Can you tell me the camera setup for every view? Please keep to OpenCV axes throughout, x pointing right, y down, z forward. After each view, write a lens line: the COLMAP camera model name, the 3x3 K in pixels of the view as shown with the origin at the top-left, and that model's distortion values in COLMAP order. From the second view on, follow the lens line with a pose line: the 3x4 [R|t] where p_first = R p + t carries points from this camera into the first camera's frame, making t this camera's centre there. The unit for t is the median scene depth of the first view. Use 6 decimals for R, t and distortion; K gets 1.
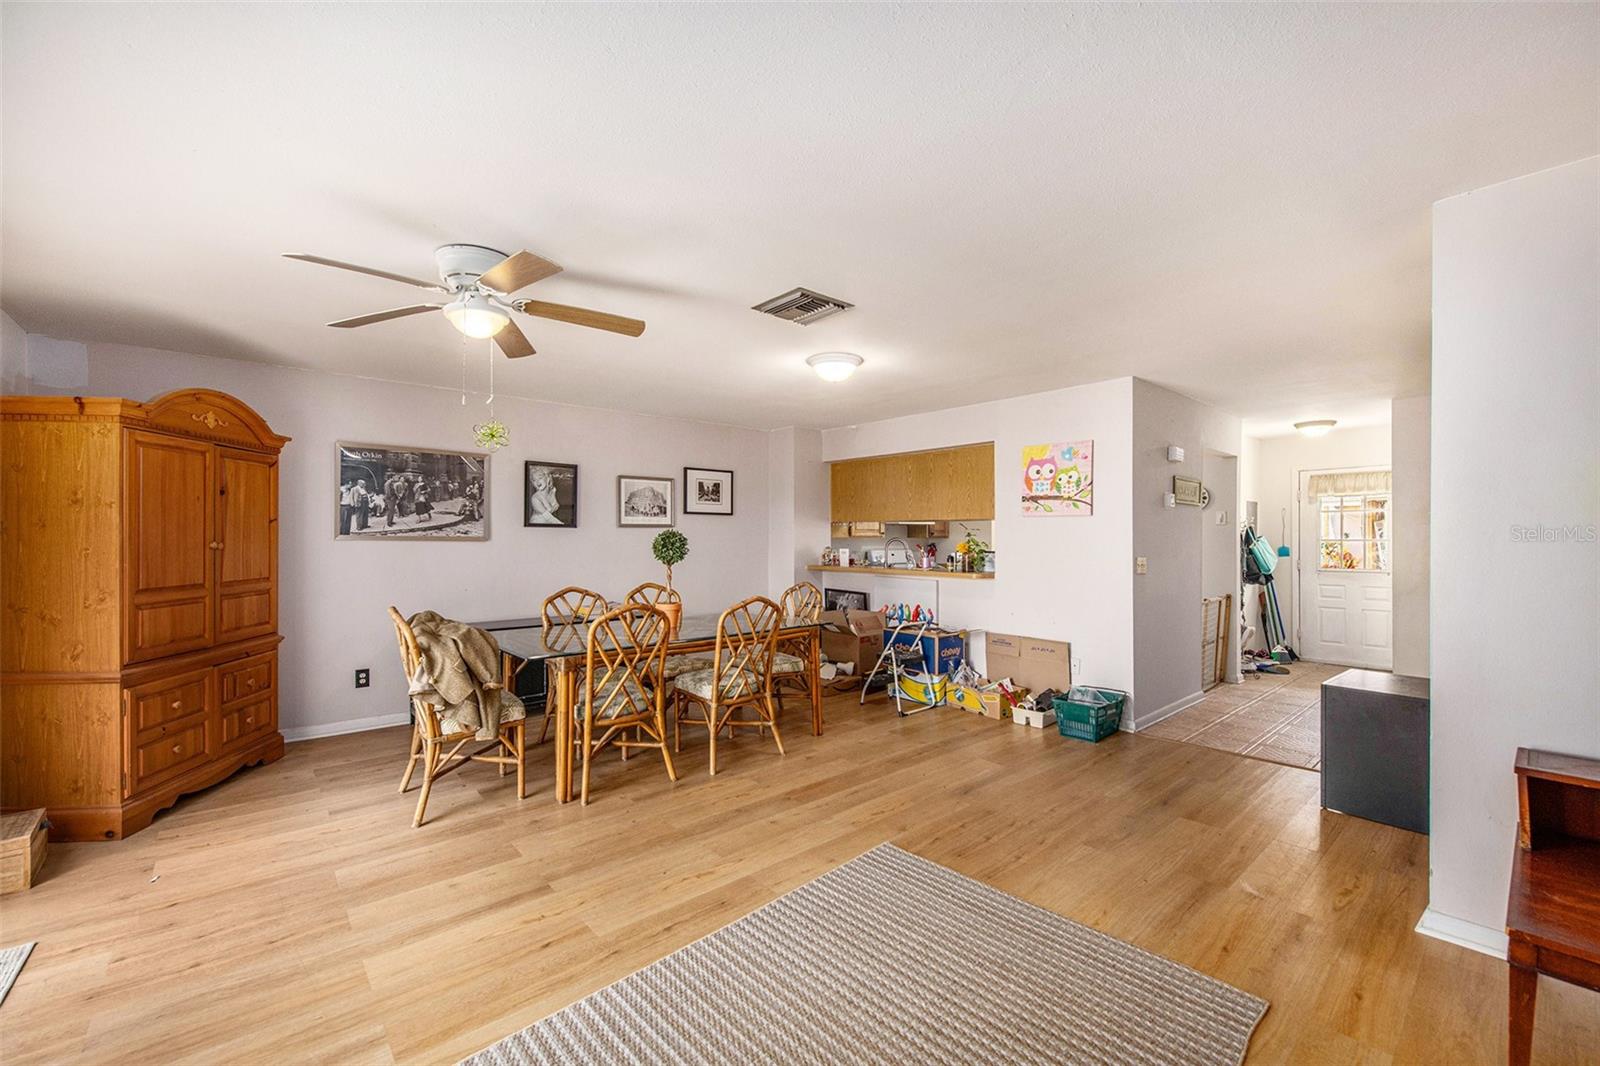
lens RADIAL K [[648.2, 0, 788.2], [0, 648.2, 535.3], [0, 0, 1]] dist [-0.011781, -0.000310]
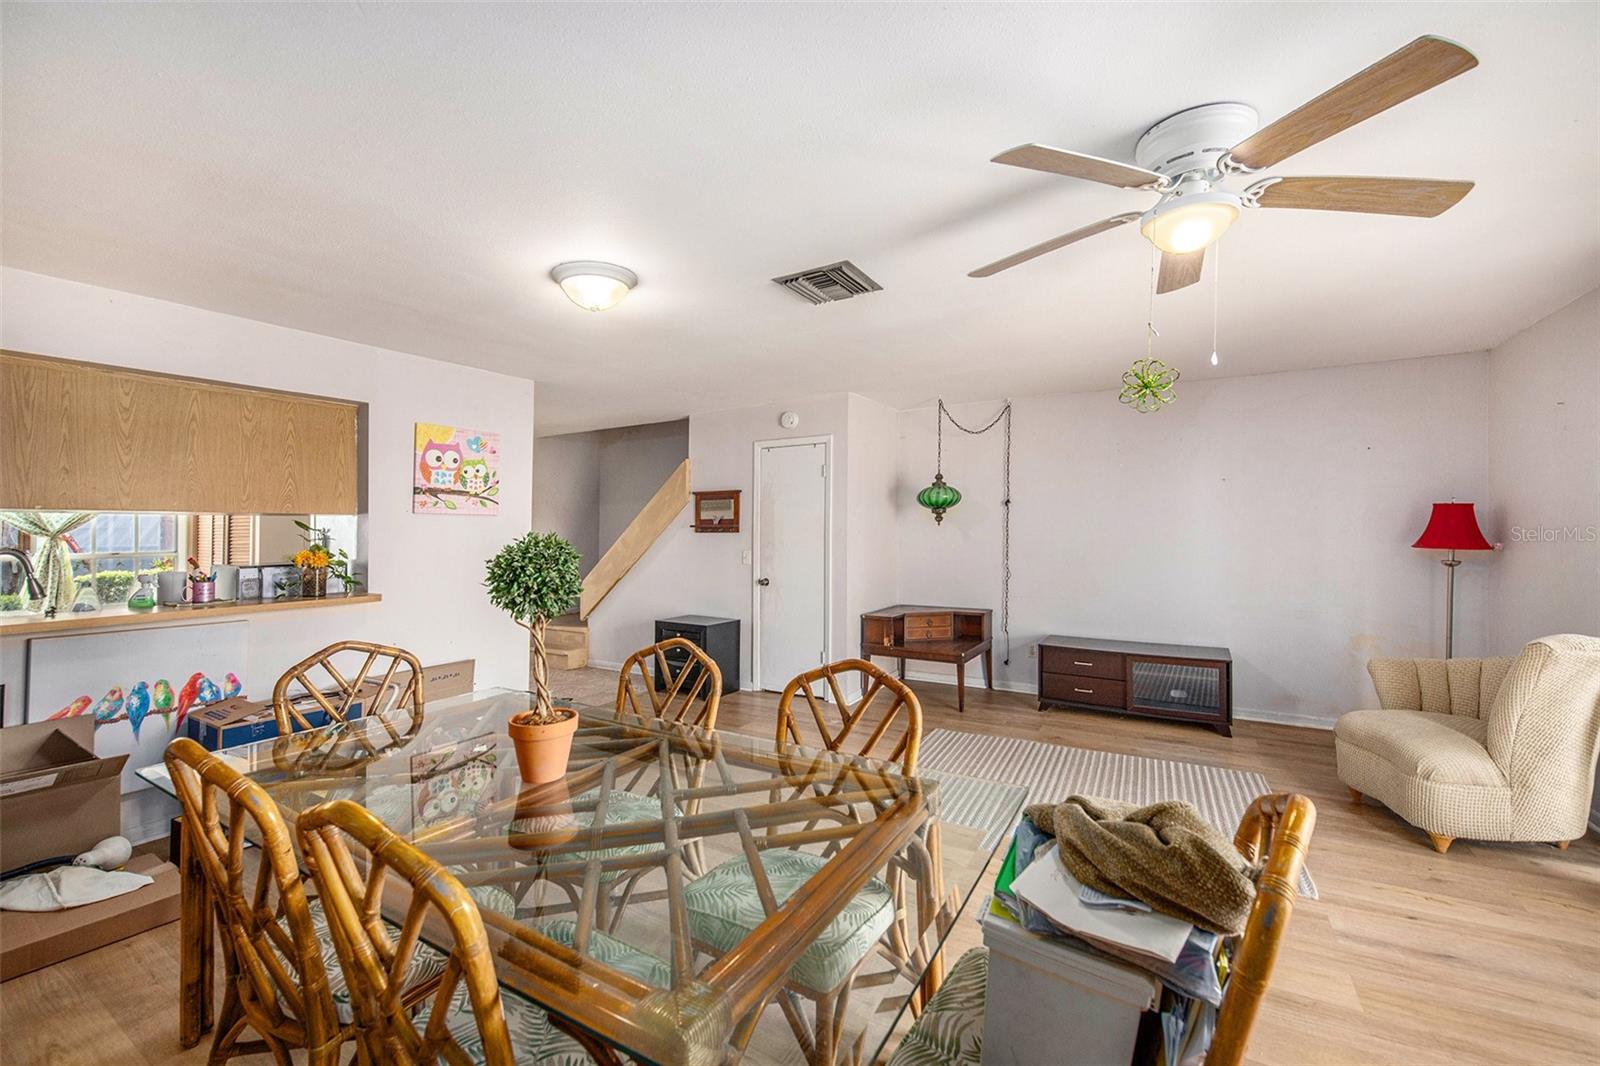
lens RADIAL K [[650.6, 0, 796.9], [0, 650.6, 537.3], [0, 0, 1]] dist [-0.015653, -0.000489]
pose [[-0.311774, -0.004968, 0.950143, -0.539901], [0.004226, 0.999969, 0.006615, -0.003760], [-0.950147, 0.006078, -0.311743, 0.864442]]
